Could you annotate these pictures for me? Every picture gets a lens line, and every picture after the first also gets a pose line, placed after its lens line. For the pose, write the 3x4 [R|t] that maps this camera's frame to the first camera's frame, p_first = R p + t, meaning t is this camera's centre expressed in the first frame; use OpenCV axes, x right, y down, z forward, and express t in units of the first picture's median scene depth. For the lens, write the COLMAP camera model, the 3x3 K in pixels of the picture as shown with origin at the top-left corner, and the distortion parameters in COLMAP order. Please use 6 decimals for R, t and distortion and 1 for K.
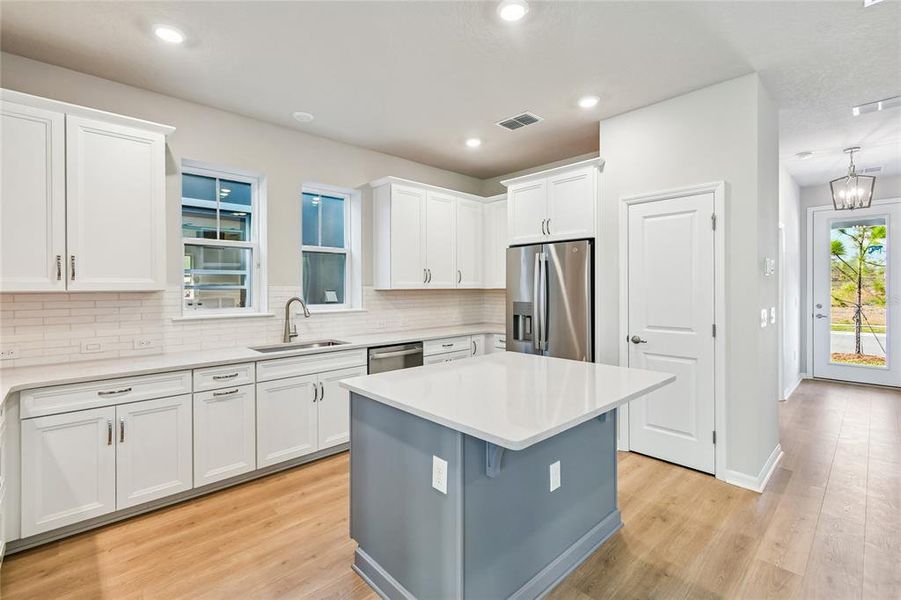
lens RADIAL K [[403.2, 0, 441.2], [0, 403.2, 287.0], [0, 0, 1]] dist [0.005676, -0.002690]
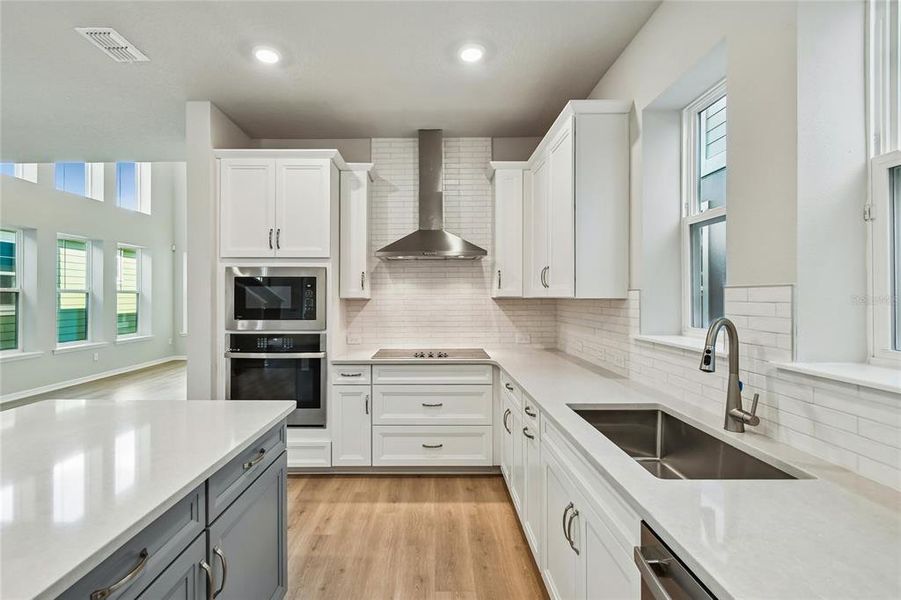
lens RADIAL K [[403.2, 0, 431.9], [0, 403.2, 294.4], [0, 0, 1]] dist [0.005676, -0.002690]
pose [[-0.675796, 0.003685, -0.737079, 0.115496], [0.007495, 0.999970, -0.001872, 0.000228], [0.737050, -0.006789, -0.675804, 1.082859]]
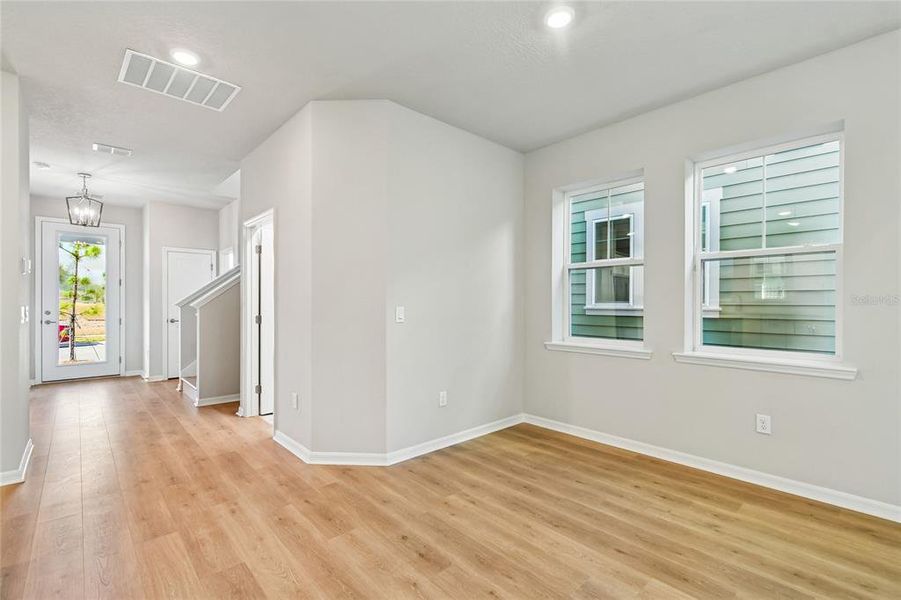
lens RADIAL K [[403.2, 0, 453.3], [0, 403.2, 305.0], [0, 0, 1]] dist [0.005676, -0.002690]
pose [[-0.000684, -0.003771, 0.999993, -0.202205], [-0.001779, 0.999991, 0.003770, 0.038441], [-0.999998, -0.001776, -0.000690, -0.087625]]
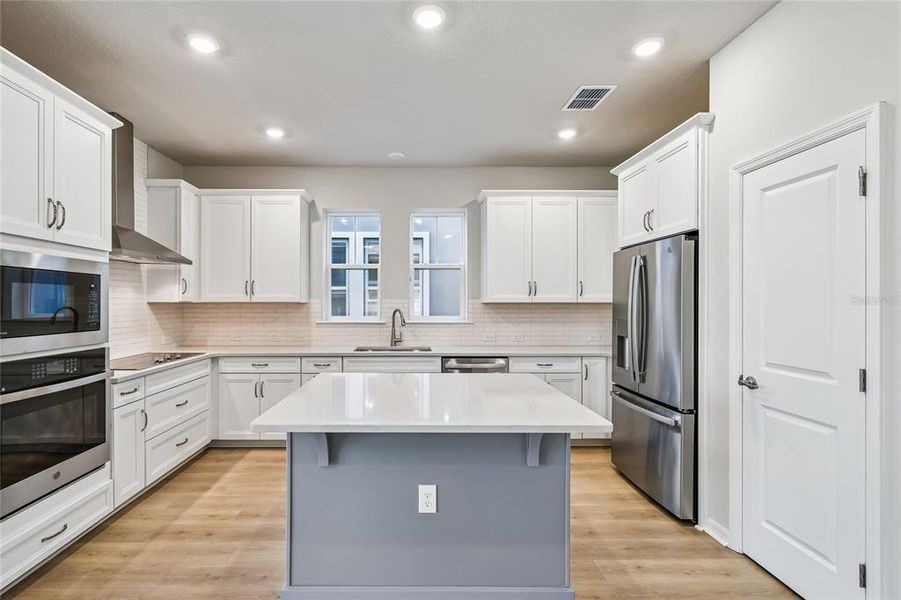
lens RADIAL K [[403.2, 0, 415.1], [0, 403.2, 303.6], [0, 0, 1]] dist [0.005676, -0.002690]
pose [[0.740002, 0.008053, -0.672556, 0.488993], [-0.002222, 0.999952, 0.009528, -0.000784], [0.672601, -0.005556, 0.739985, 0.157060]]
